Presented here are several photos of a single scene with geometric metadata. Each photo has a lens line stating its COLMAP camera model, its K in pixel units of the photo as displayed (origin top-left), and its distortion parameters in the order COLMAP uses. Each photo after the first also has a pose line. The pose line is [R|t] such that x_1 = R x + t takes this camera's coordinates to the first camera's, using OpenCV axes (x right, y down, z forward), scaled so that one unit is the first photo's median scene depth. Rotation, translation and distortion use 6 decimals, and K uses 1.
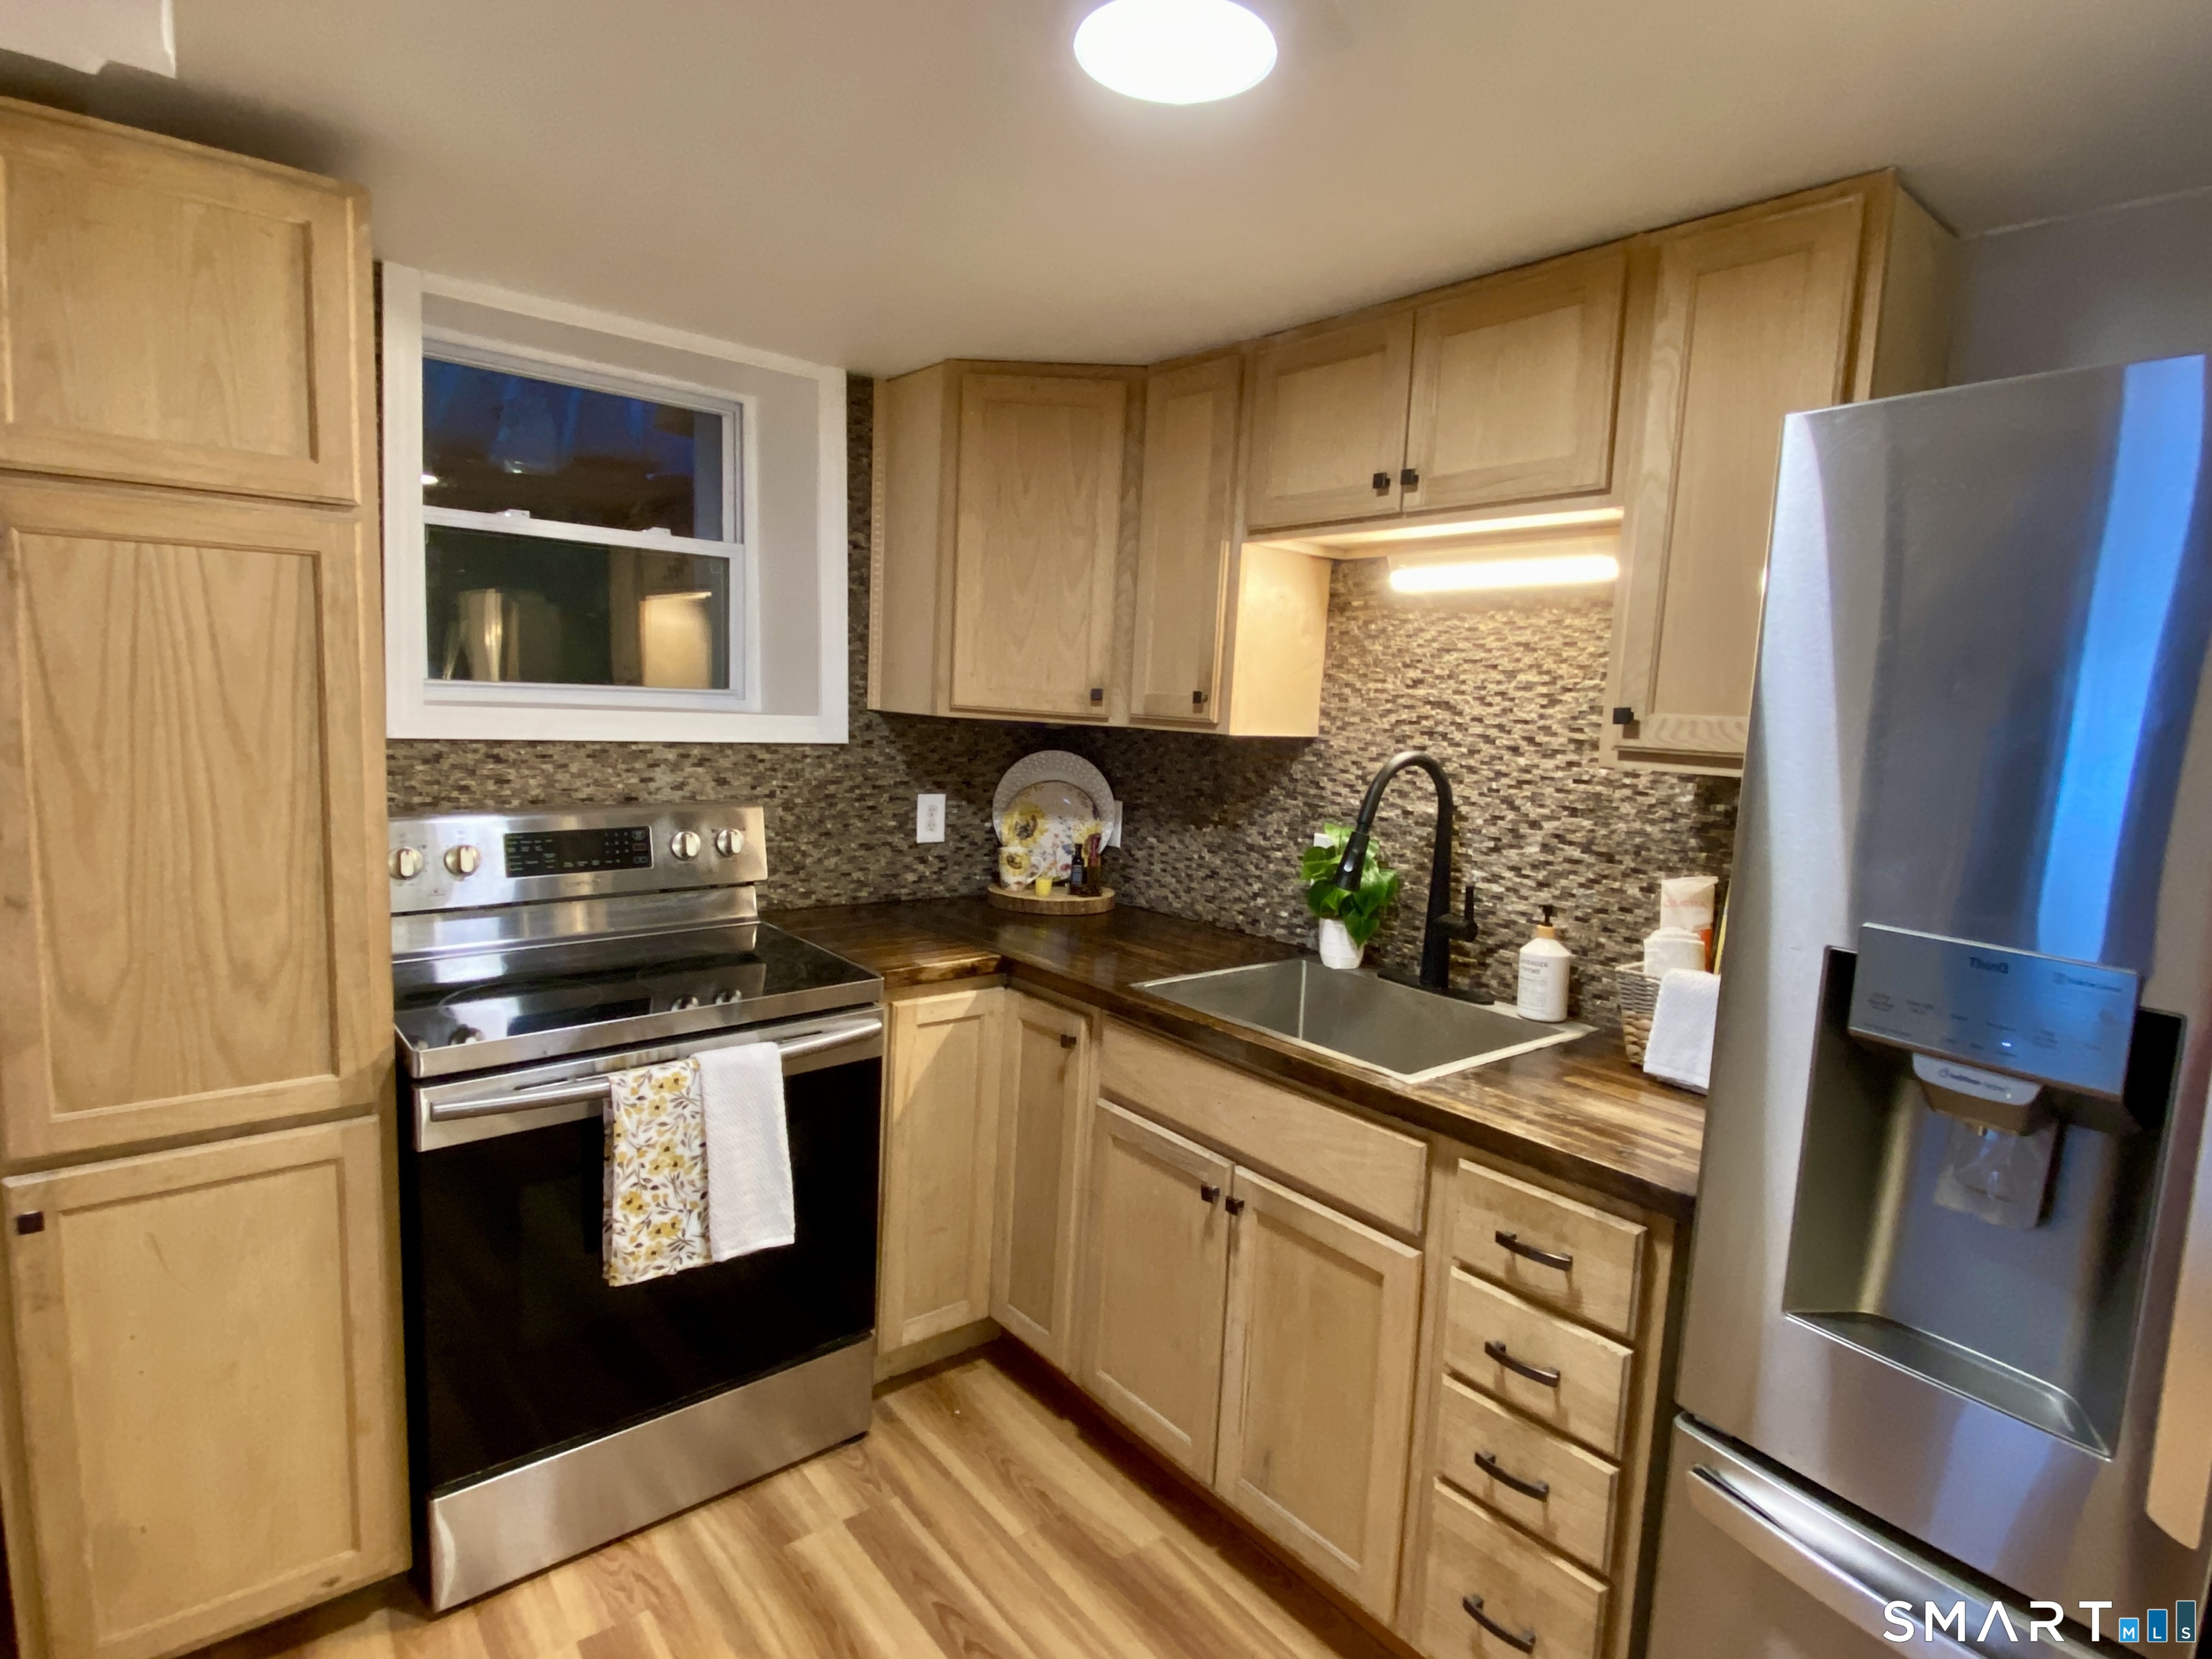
lens RADIAL K [[1180.9, 0, 1116.7], [0, 1180.9, 810.2], [0, 0, 1]] dist [0.079050, -0.079569]
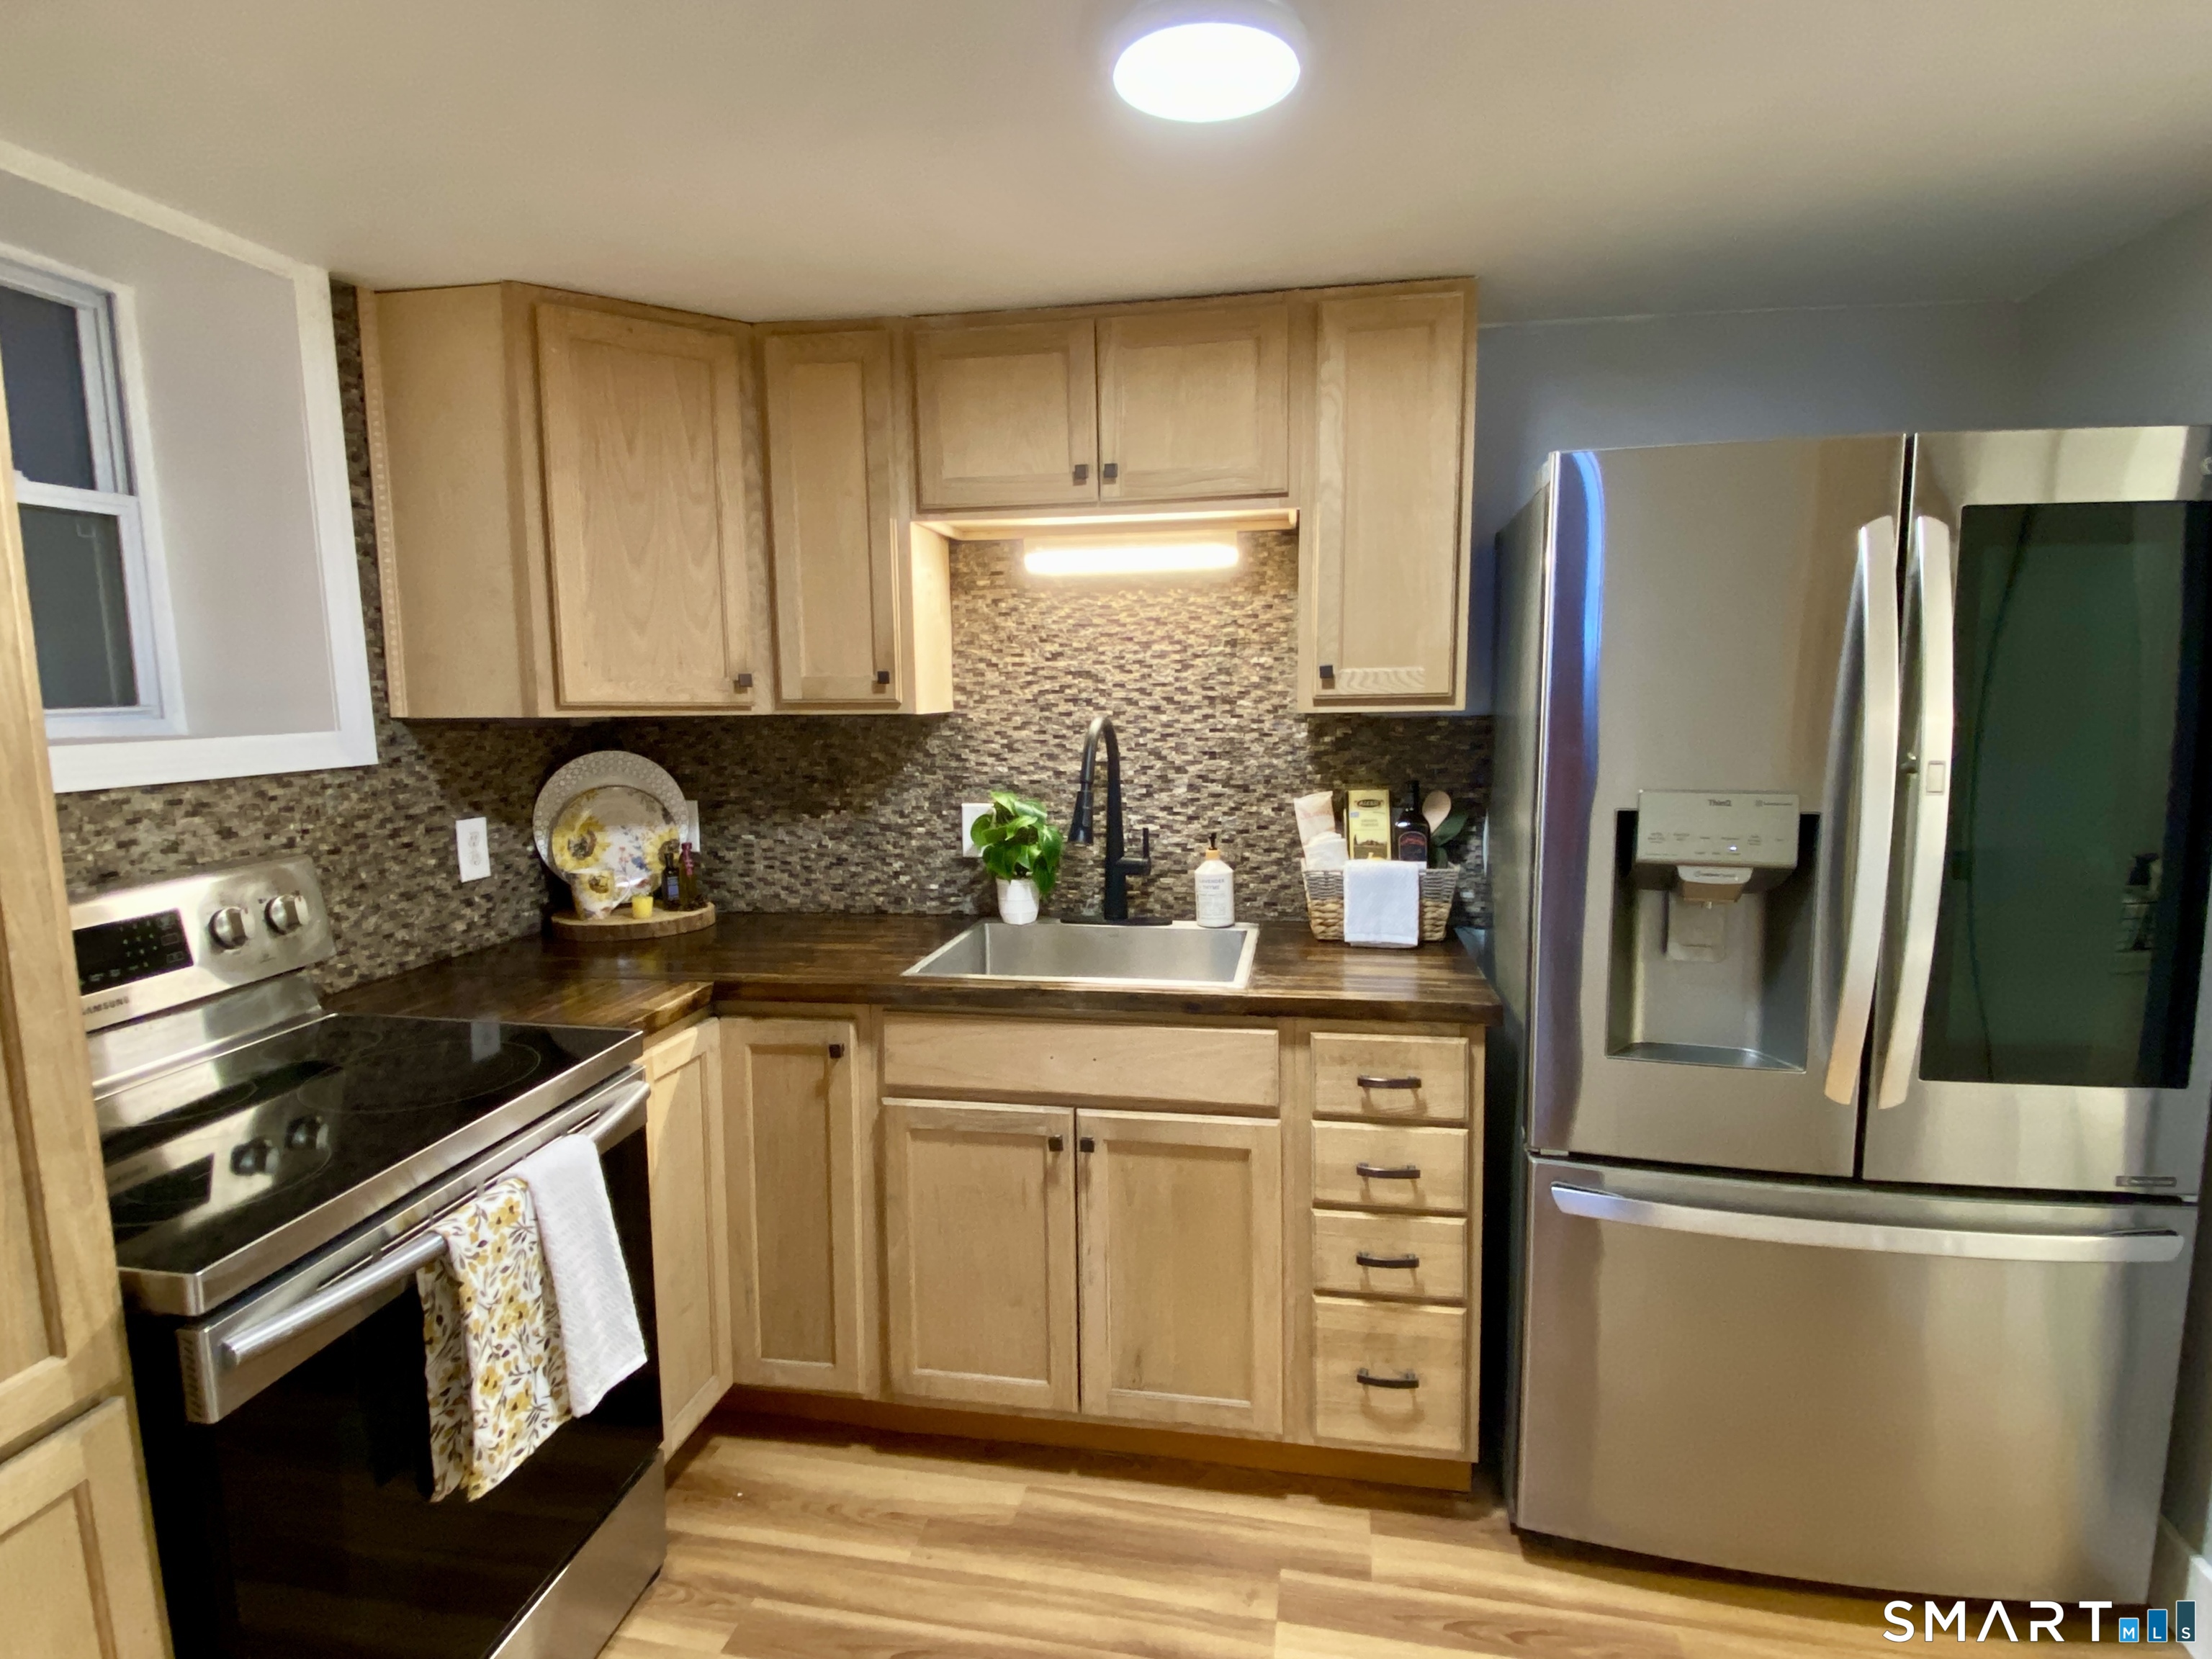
lens RADIAL K [[1180.9, 0, 1116.7], [0, 1180.9, 810.2], [0, 0, 1]] dist [0.079050, -0.079569]
pose [[0.755675, -0.123770, 0.643145, -0.422356], [0.111890, 0.991942, 0.059427, -0.022796], [-0.645318, 0.027054, 0.763435, 0.122105]]
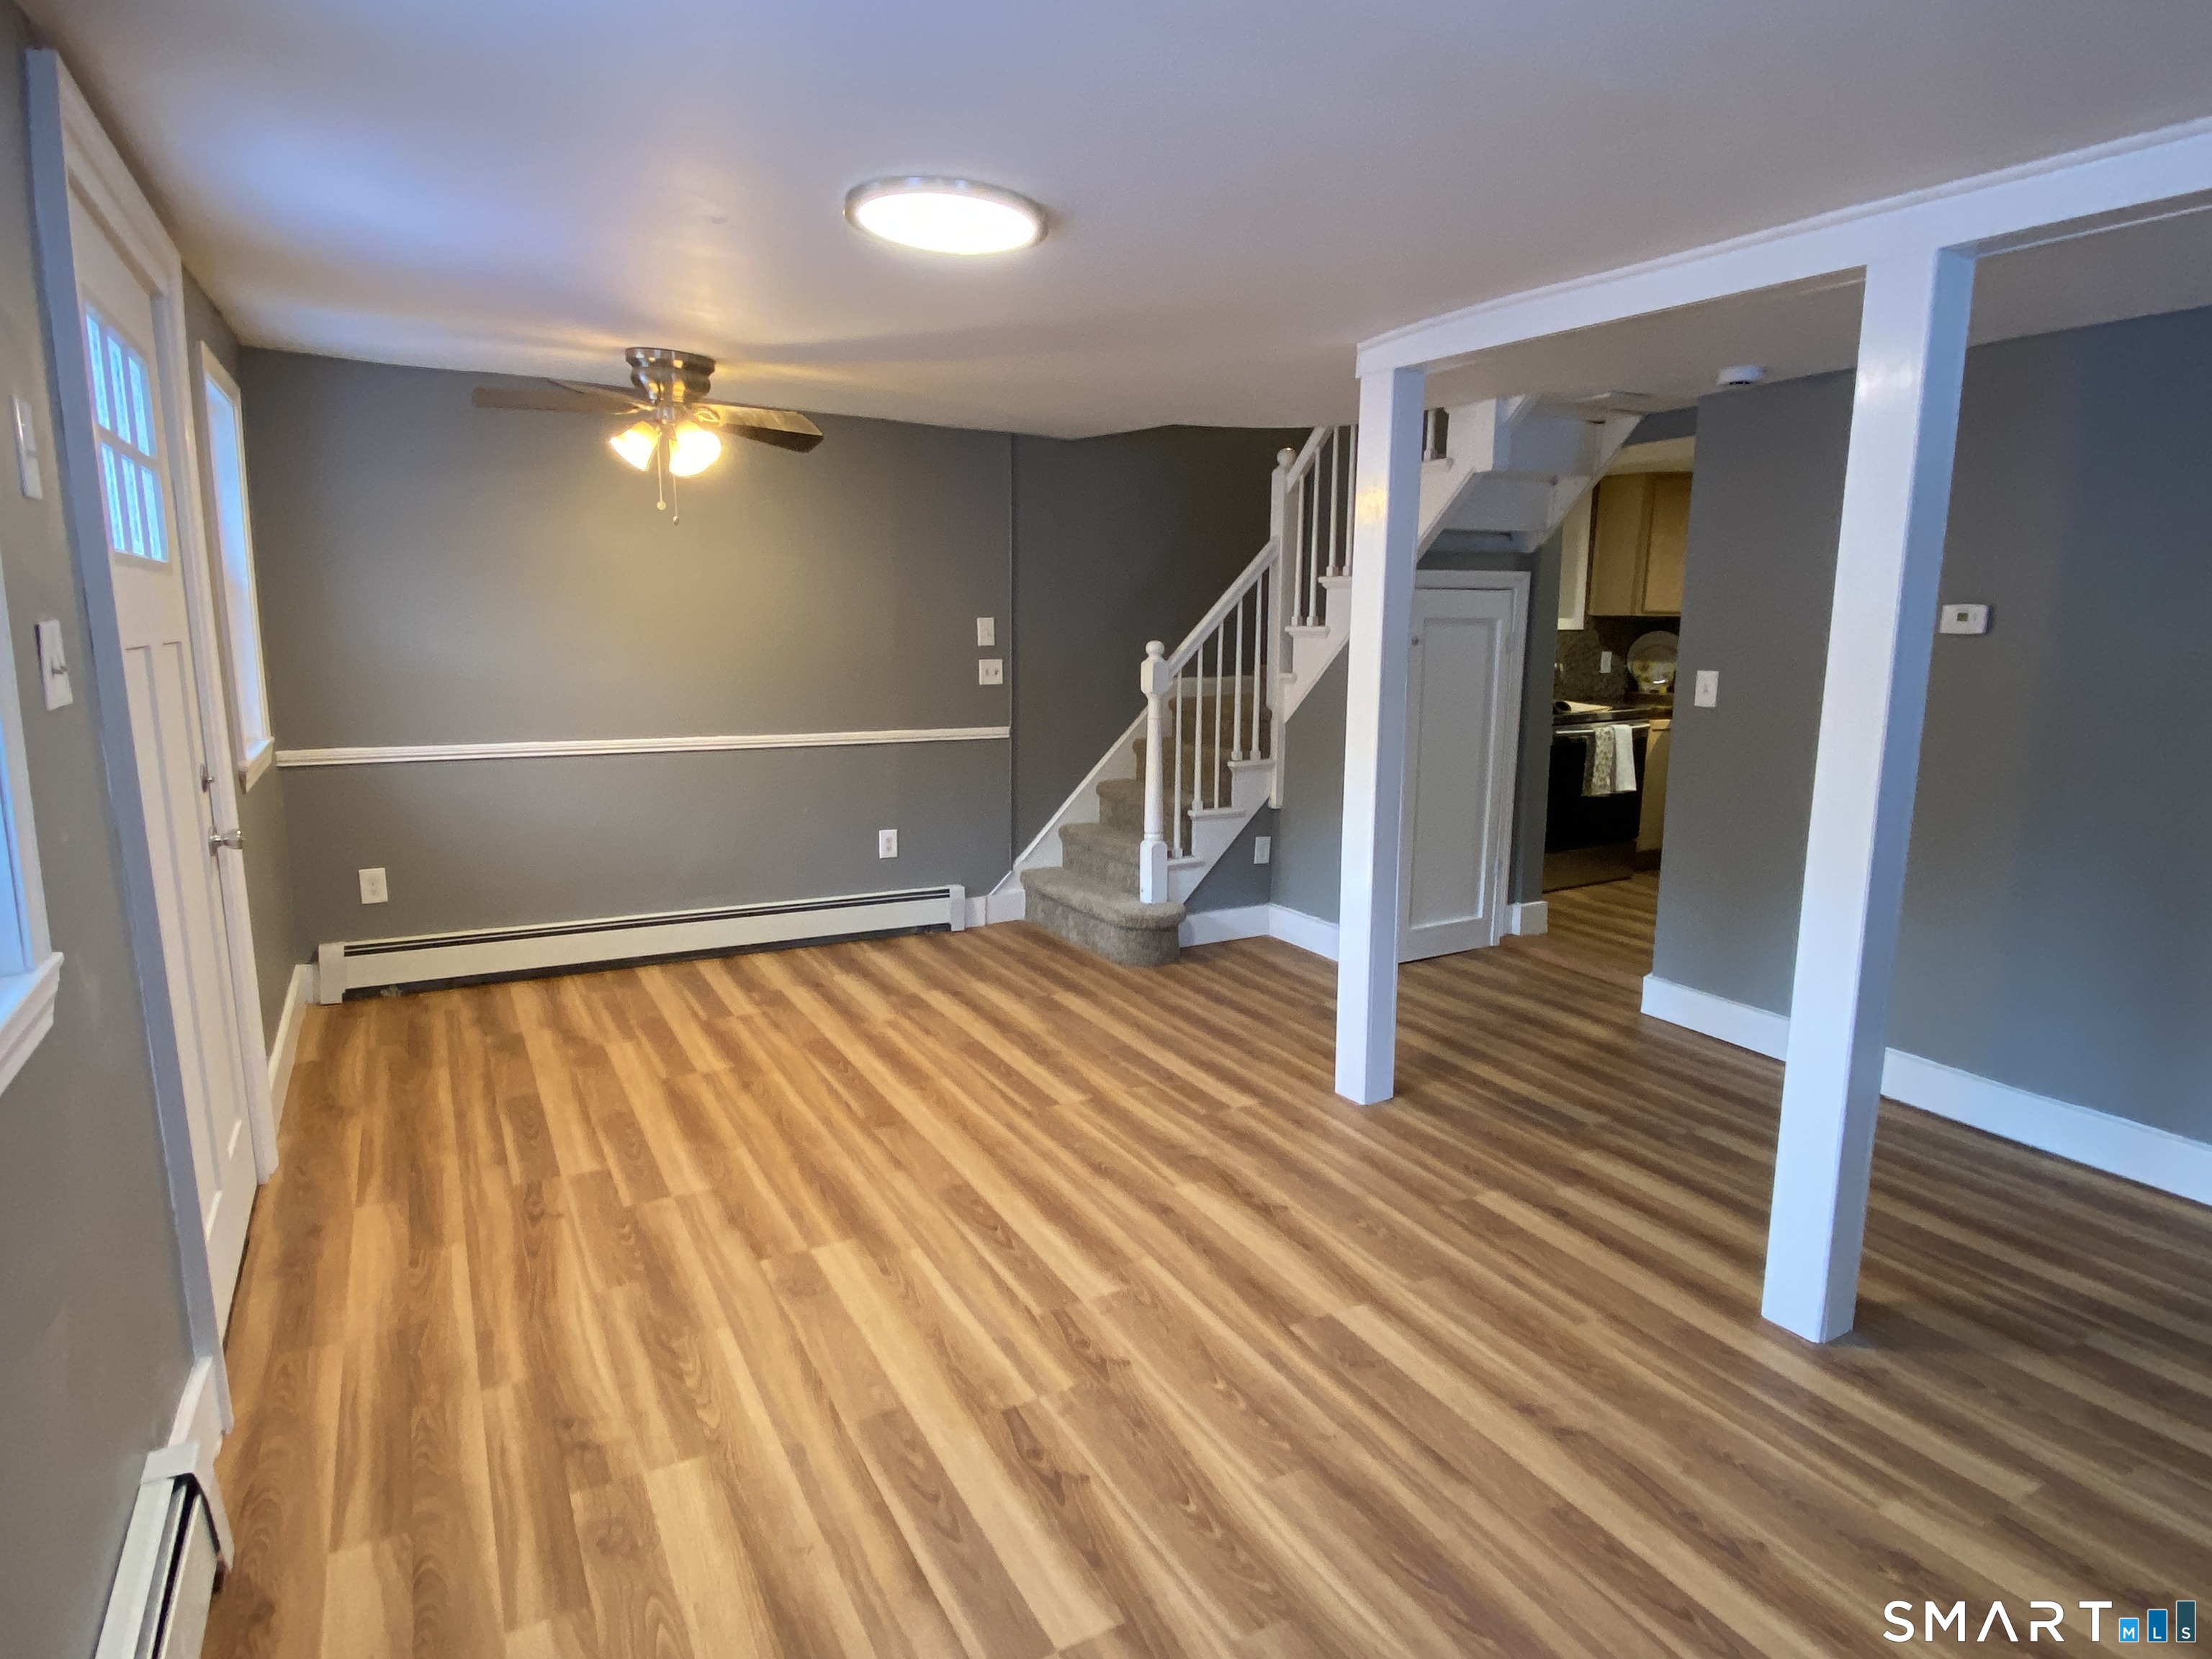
lens RADIAL K [[1180.9, 0, 1116.7], [0, 1180.9, 810.2], [0, 0, 1]] dist [0.079050, -0.079569]
pose [[0.989364, -0.004806, -0.145382, -0.933574], [0.011735, 0.998833, 0.046842, 0.213398], [0.144987, -0.048050, 0.988266, -1.784554]]
